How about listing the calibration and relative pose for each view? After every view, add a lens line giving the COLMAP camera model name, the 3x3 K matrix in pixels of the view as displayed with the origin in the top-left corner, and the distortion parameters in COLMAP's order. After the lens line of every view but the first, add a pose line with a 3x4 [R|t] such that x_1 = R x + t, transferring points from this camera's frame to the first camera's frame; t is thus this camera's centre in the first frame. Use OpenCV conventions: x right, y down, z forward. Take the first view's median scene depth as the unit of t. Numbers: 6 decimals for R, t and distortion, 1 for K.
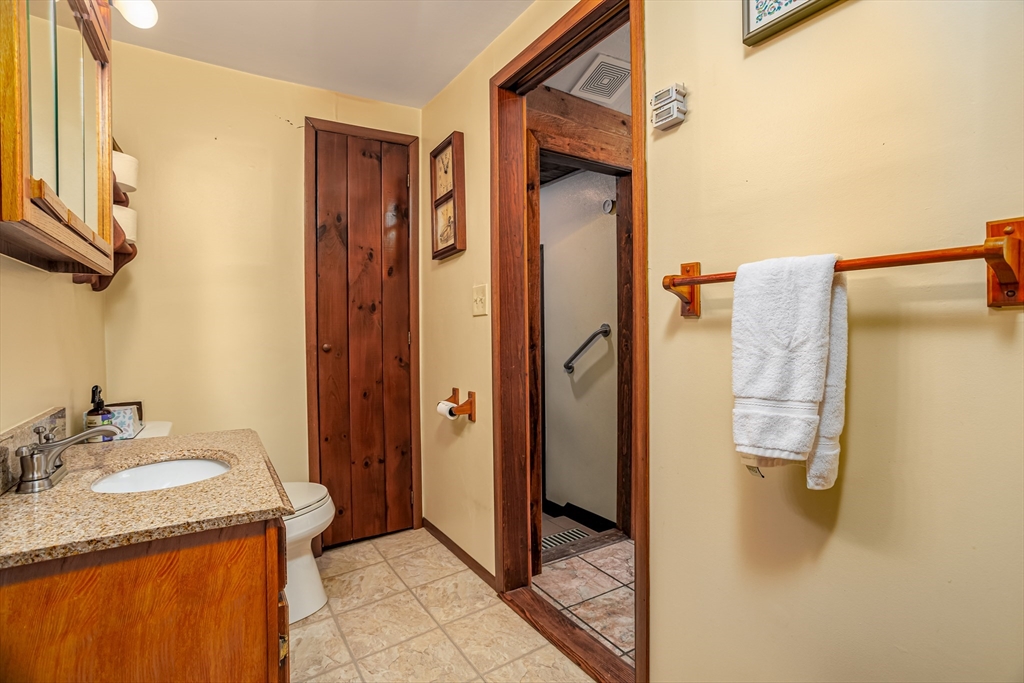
lens RADIAL K [[491.9, 0, 510.2], [0, 491.9, 336.4], [0, 0, 1]] dist [-0.051028, 0.026801]
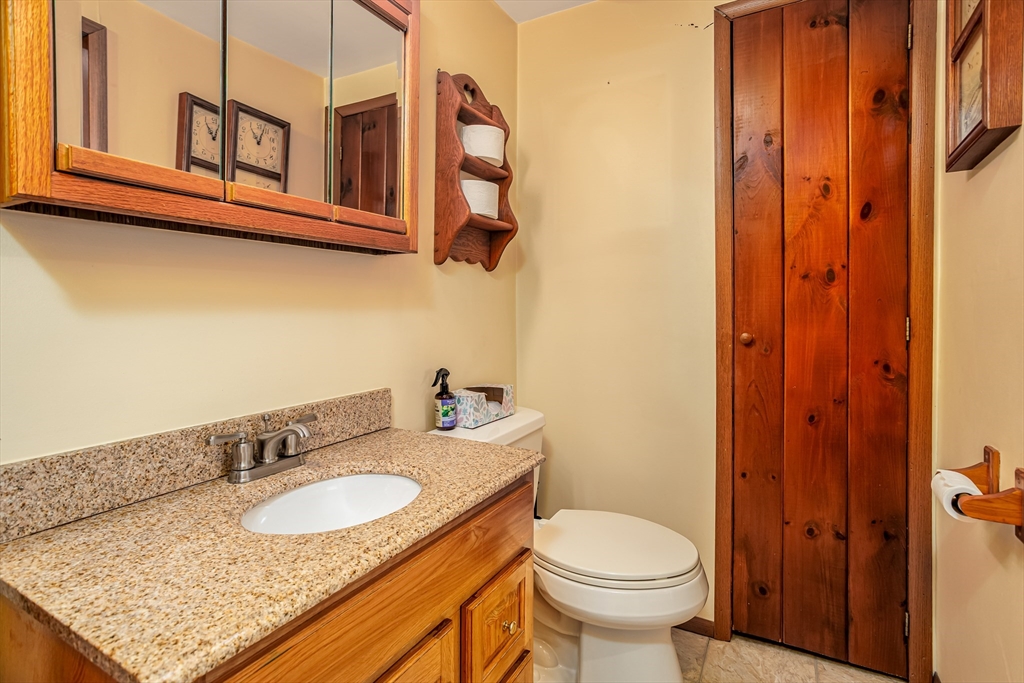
lens RADIAL K [[500.7, 0, 513.4], [0, 500.7, 312.1], [0, 0, 1]] dist [-0.044653, 0.024255]
pose [[0.488395, 0.016051, -0.872475, 0.059292], [-0.014611, 0.999841, 0.010216, -0.015702], [0.872500, 0.007758, 0.488552, 0.384713]]
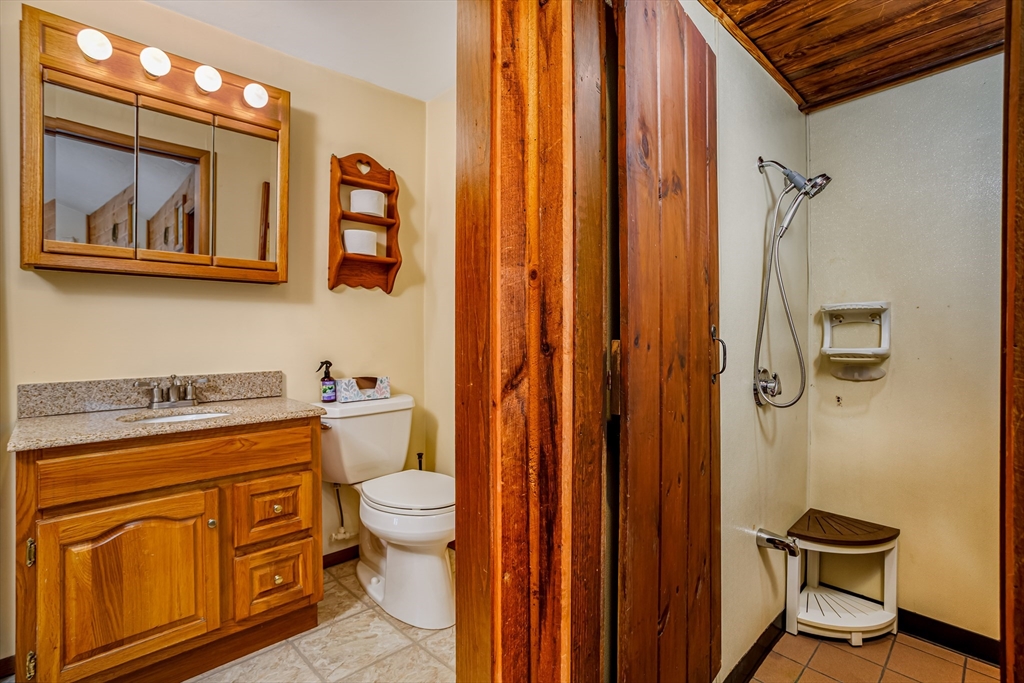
lens RADIAL K [[504.7, 0, 510.5], [0, 504.7, 339.3], [0, 0, 1]] dist [-0.045863, 0.028300]
pose [[0.183179, 0.014984, -0.982965, 0.426747], [-0.013567, 0.999827, 0.012713, 0.006896], [0.982986, 0.011007, 0.183351, 0.768881]]
